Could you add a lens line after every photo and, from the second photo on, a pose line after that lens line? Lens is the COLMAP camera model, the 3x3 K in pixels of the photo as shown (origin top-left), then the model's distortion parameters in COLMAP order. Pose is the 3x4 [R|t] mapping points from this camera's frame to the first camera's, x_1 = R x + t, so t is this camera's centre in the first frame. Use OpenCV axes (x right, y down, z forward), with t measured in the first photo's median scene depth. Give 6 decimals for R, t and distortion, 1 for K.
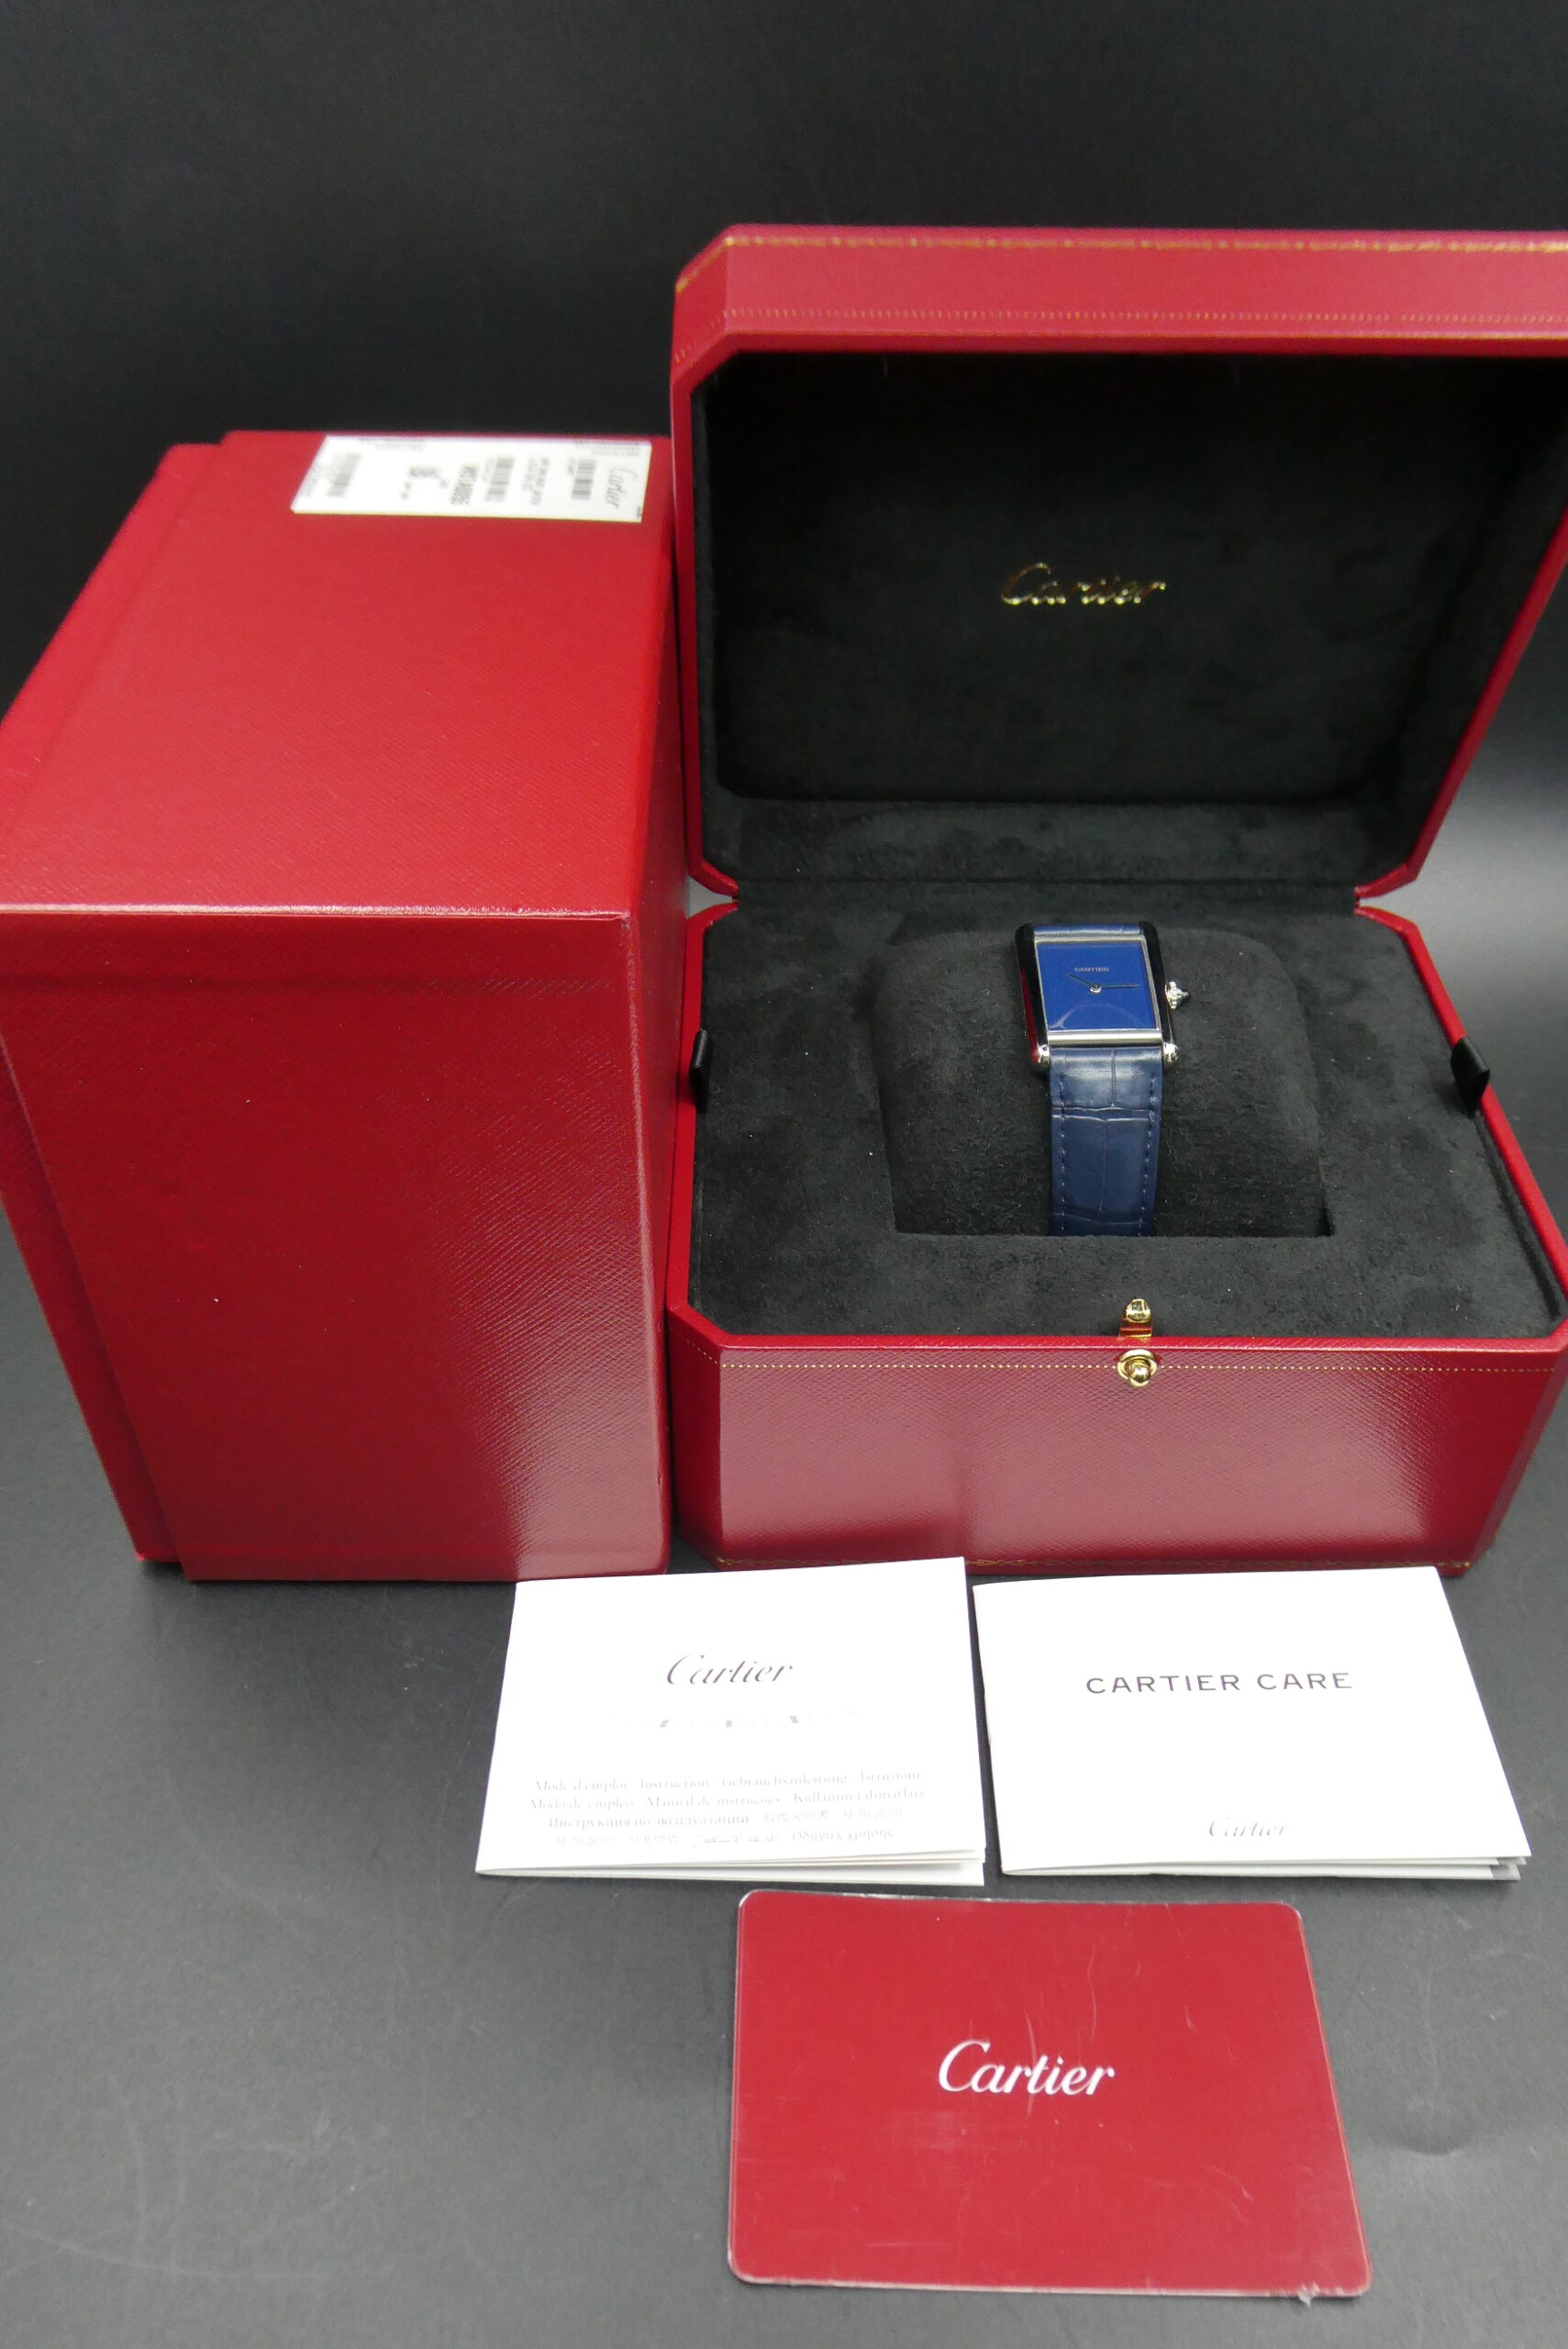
lens RADIAL K [[1793.2, 0, 784.0], [0, 1793.2, 1174.5], [0, 0, 1]] dist [0.008878, 0.002076]
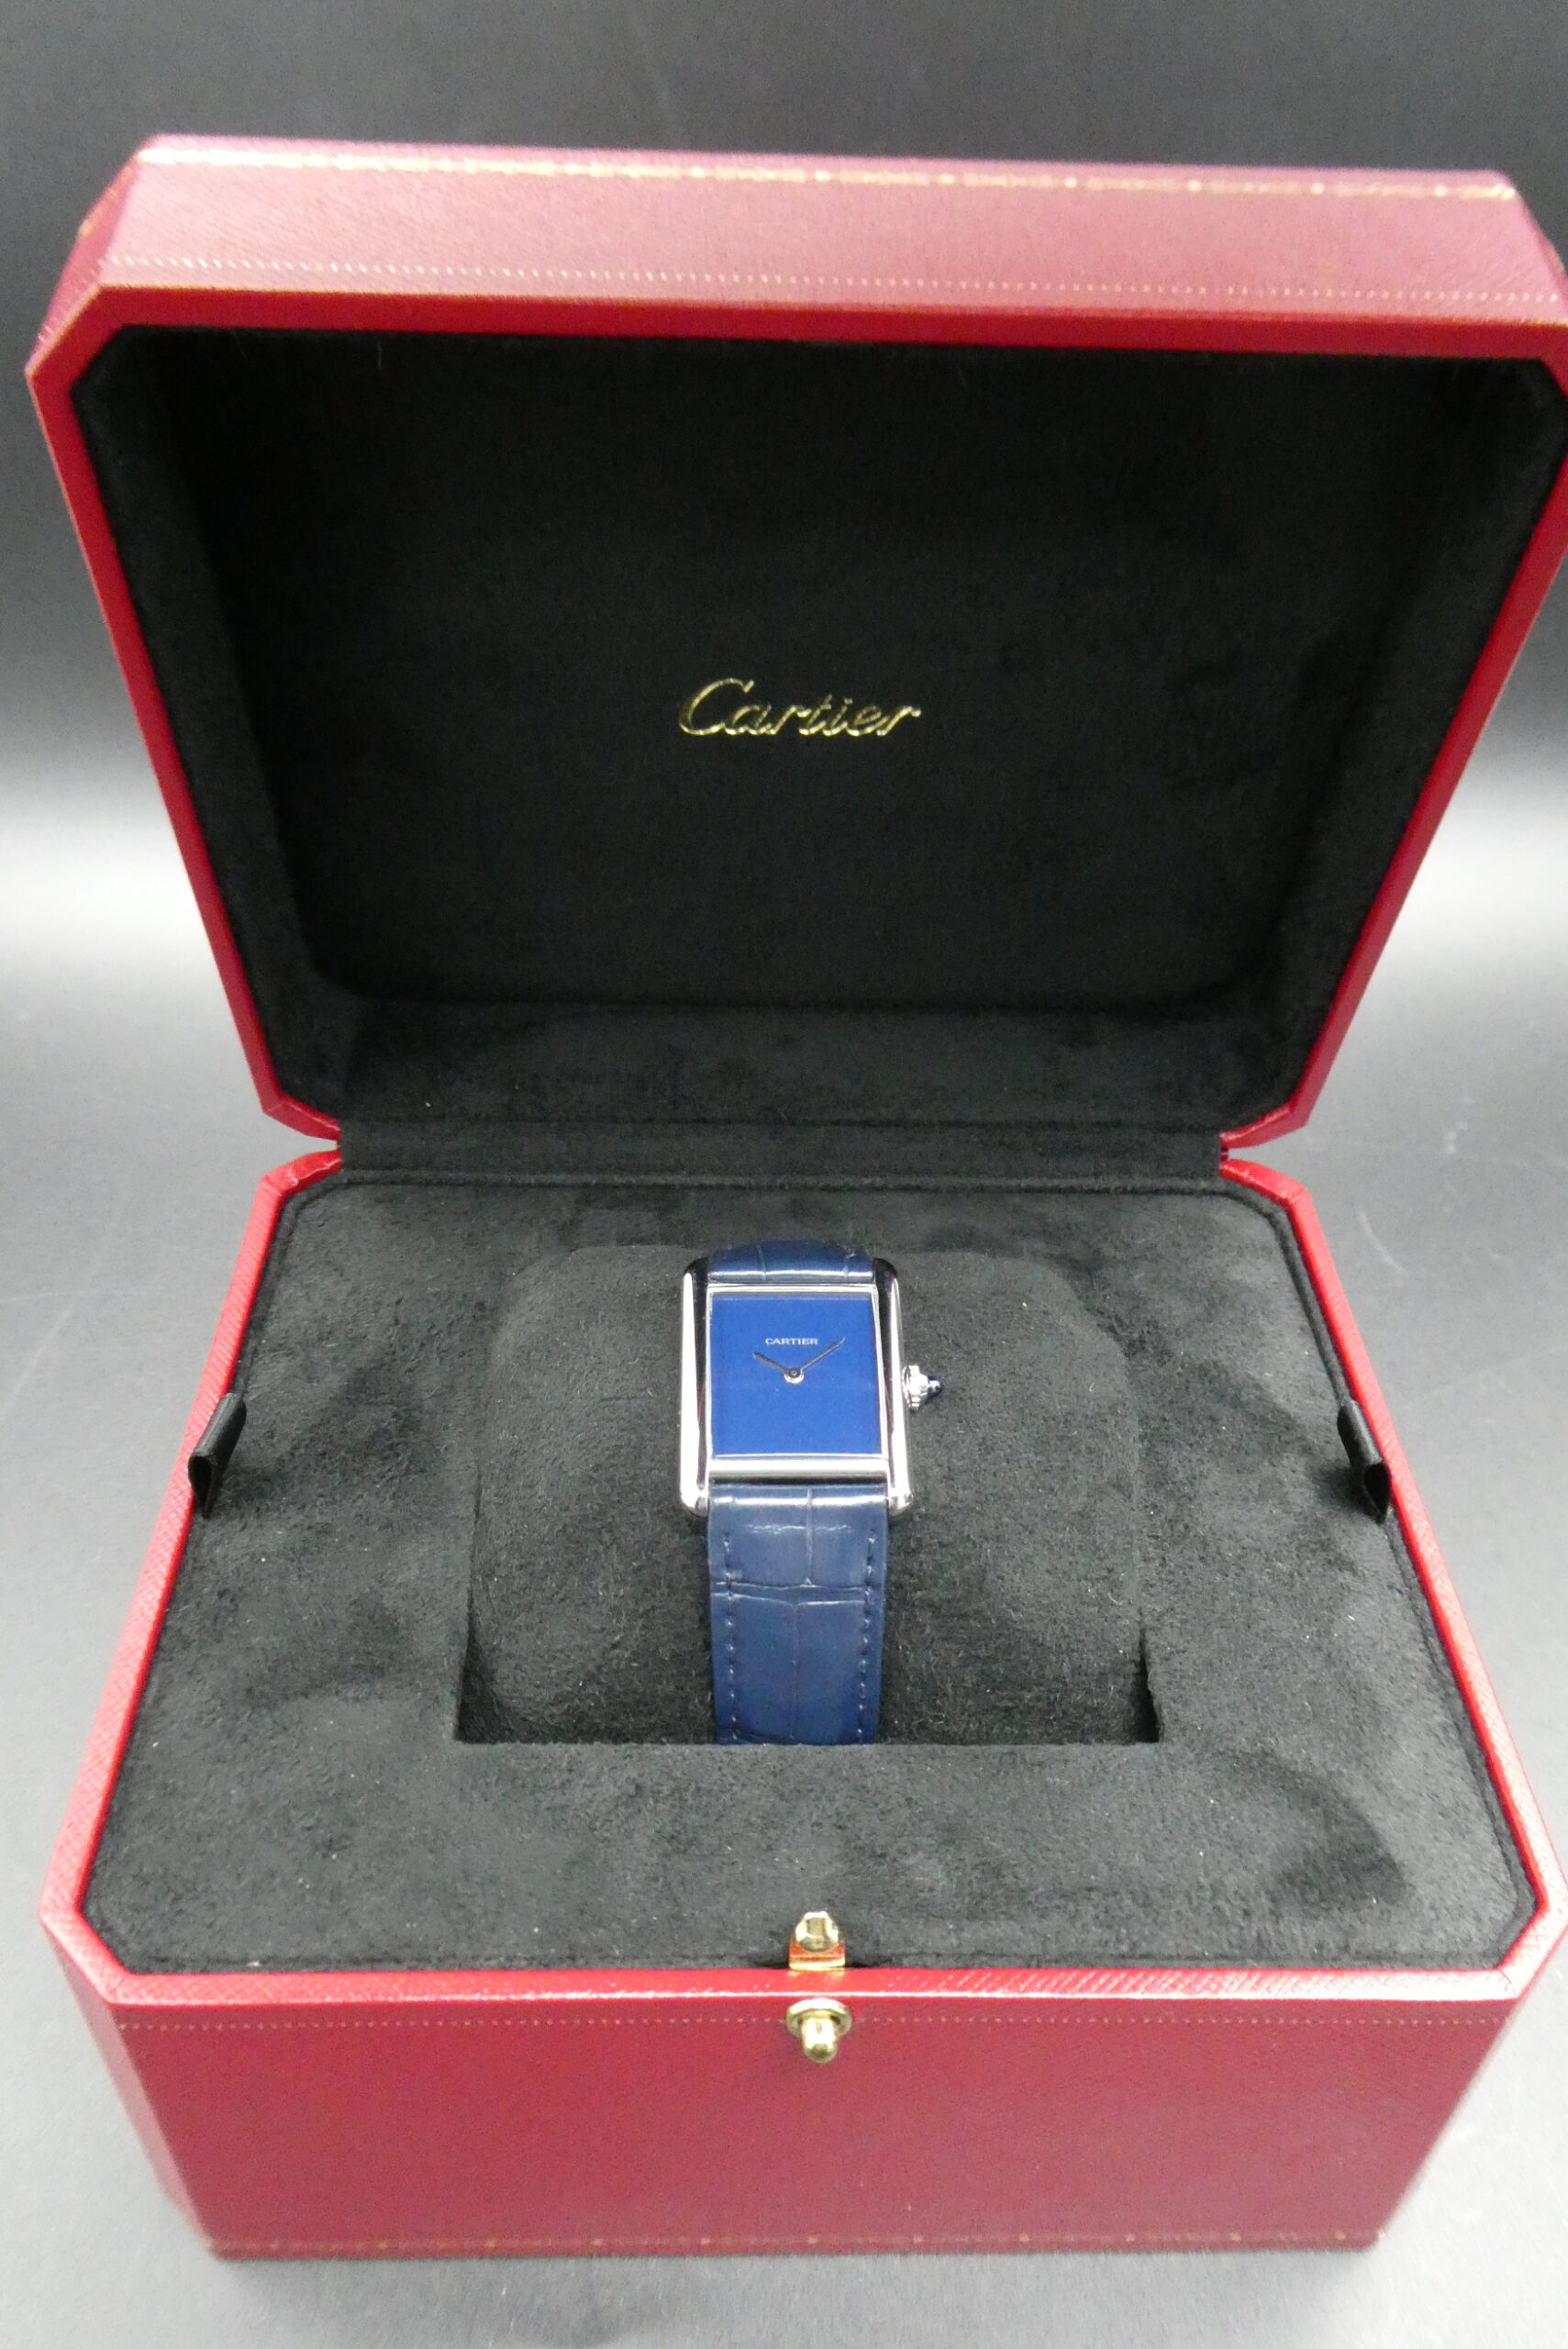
lens RADIAL K [[1793.2, 0, 784.0], [0, 1793.2, 1174.5], [0, 0, 1]] dist [0.008878, 0.002076]
pose [[0.999881, 0.002934, 0.015148, 0.139193], [-0.002137, 0.998624, -0.052403, -0.108992], [-0.015281, 0.052365, 0.998511, 0.308877]]
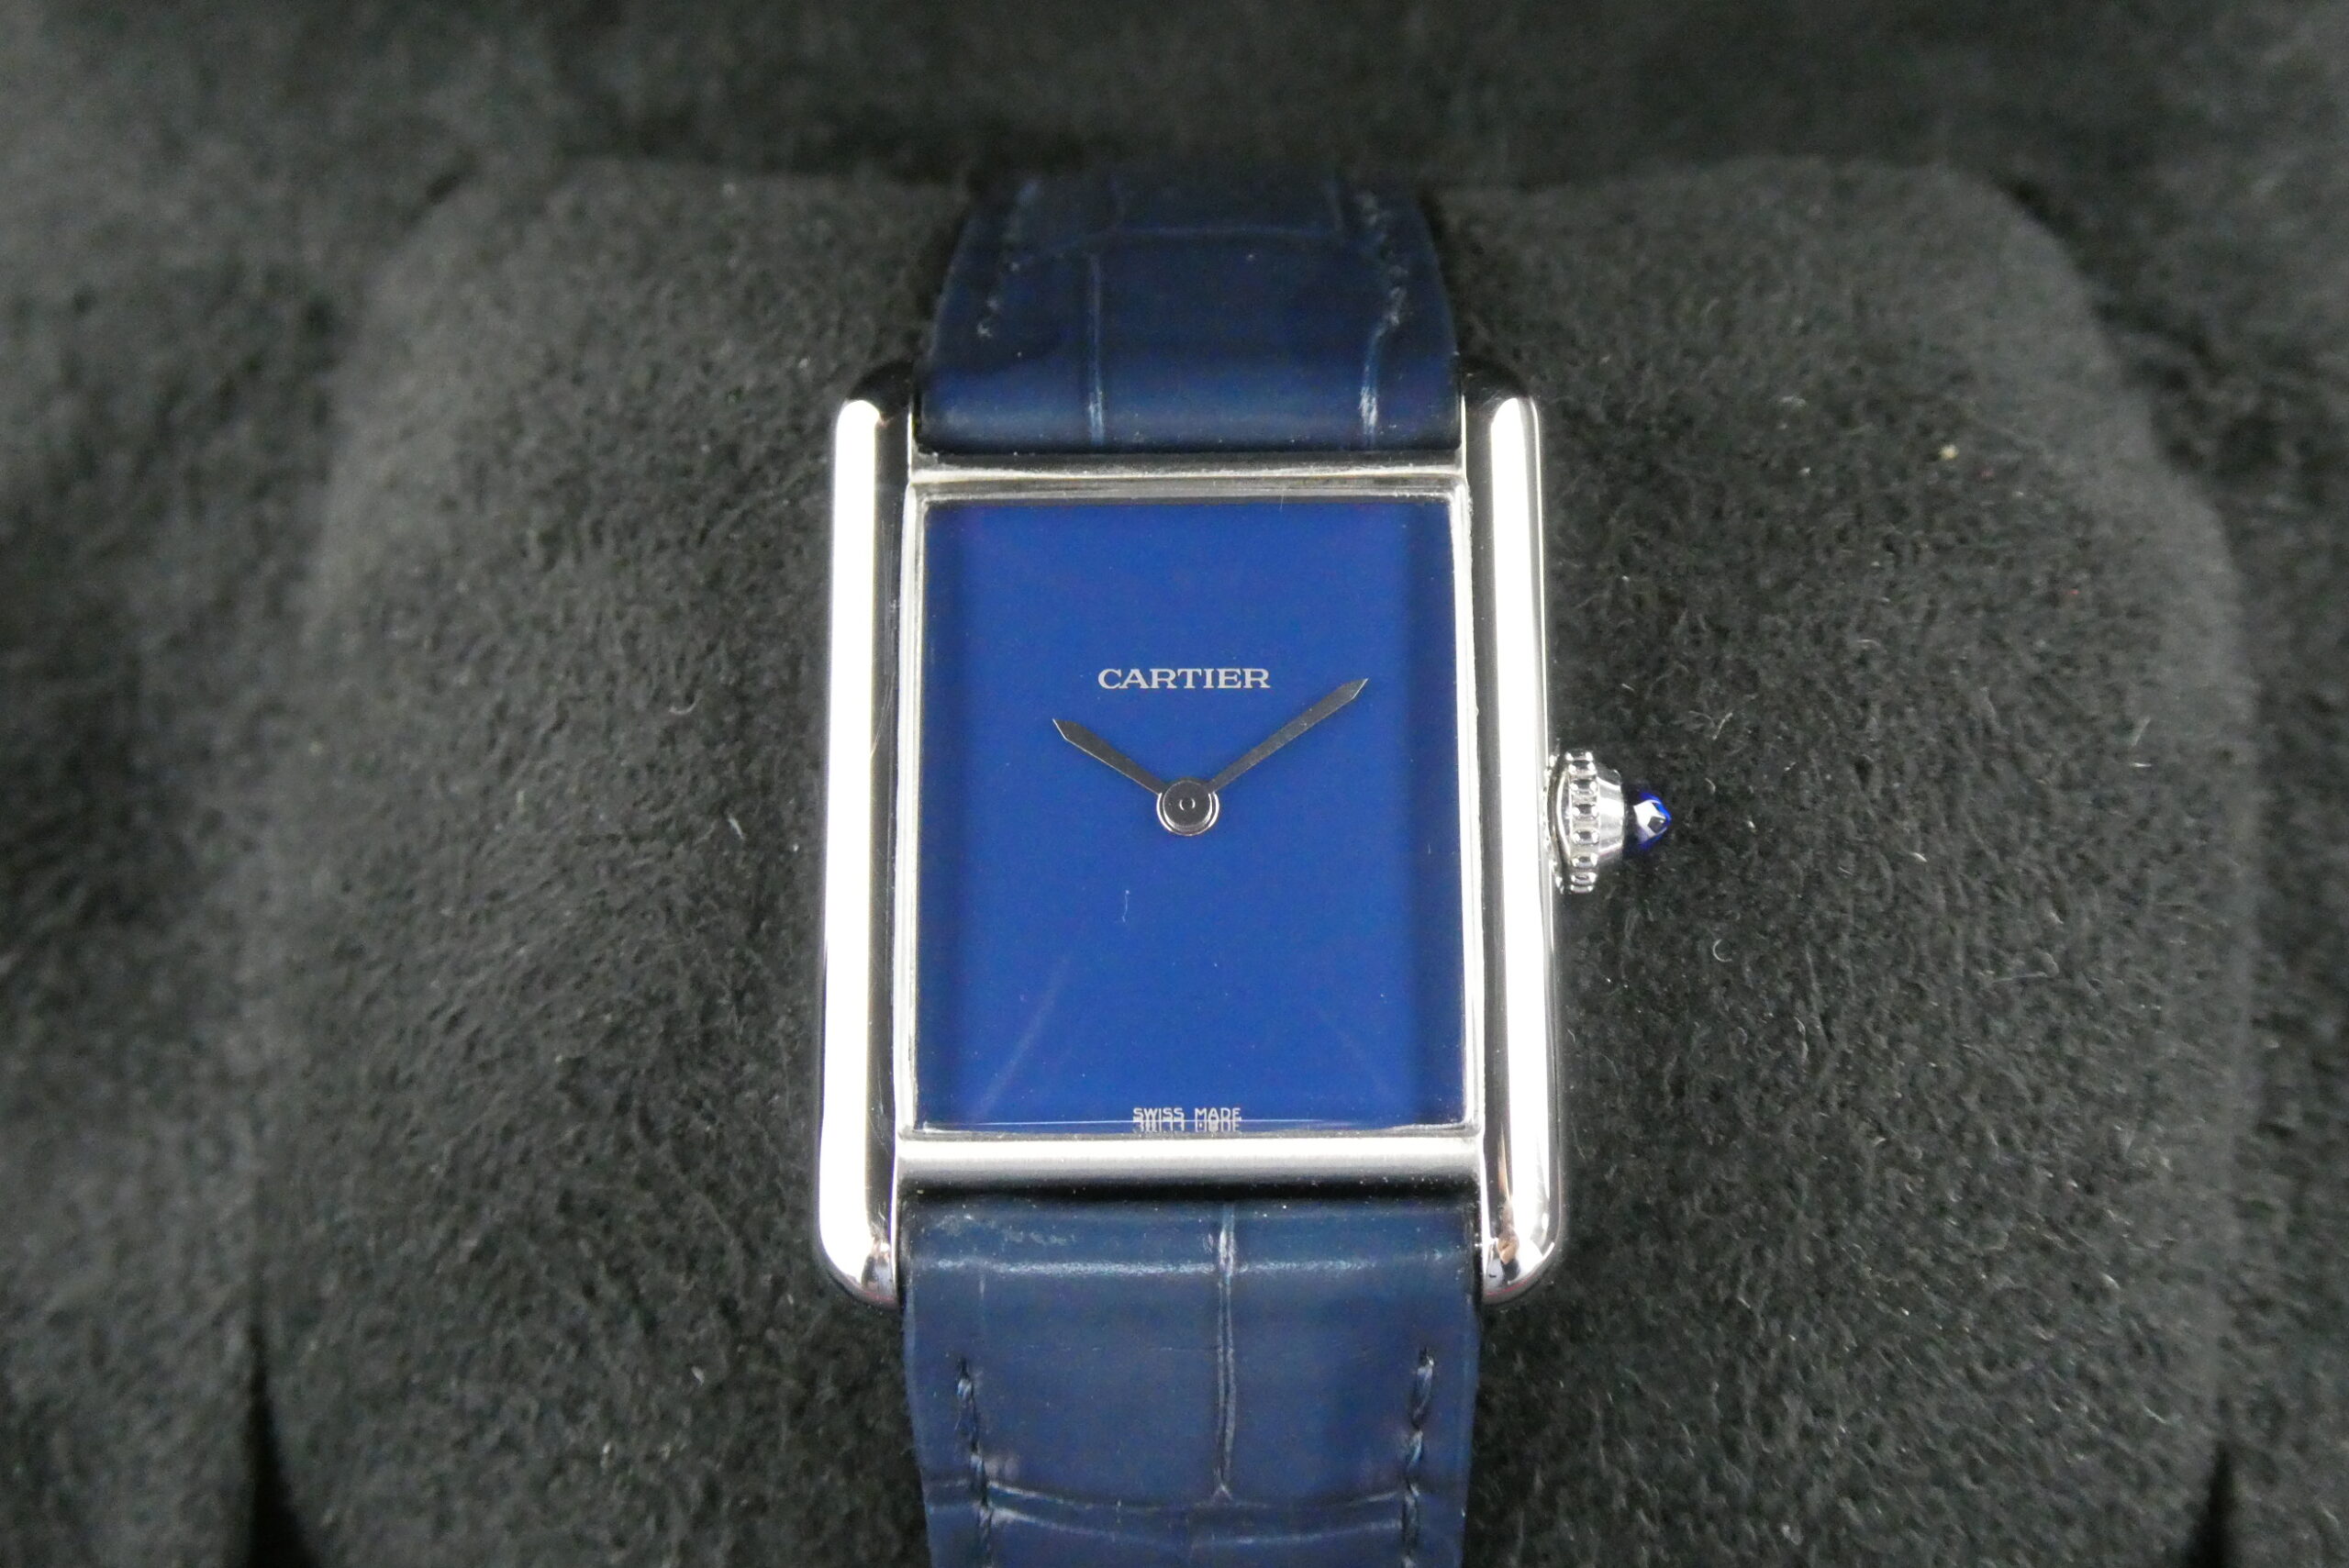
lens RADIAL K [[3287.9, 0, 1174.5], [0, 3287.9, 784.0], [0, 0, 1]] dist [-0.029364, -0.058167]
pose [[0.999446, 0.004691, -0.032935, 0.160579], [0.007723, 0.930248, 0.366850, -0.195507], [0.032359, -0.366902, 0.929697, 0.585989]]
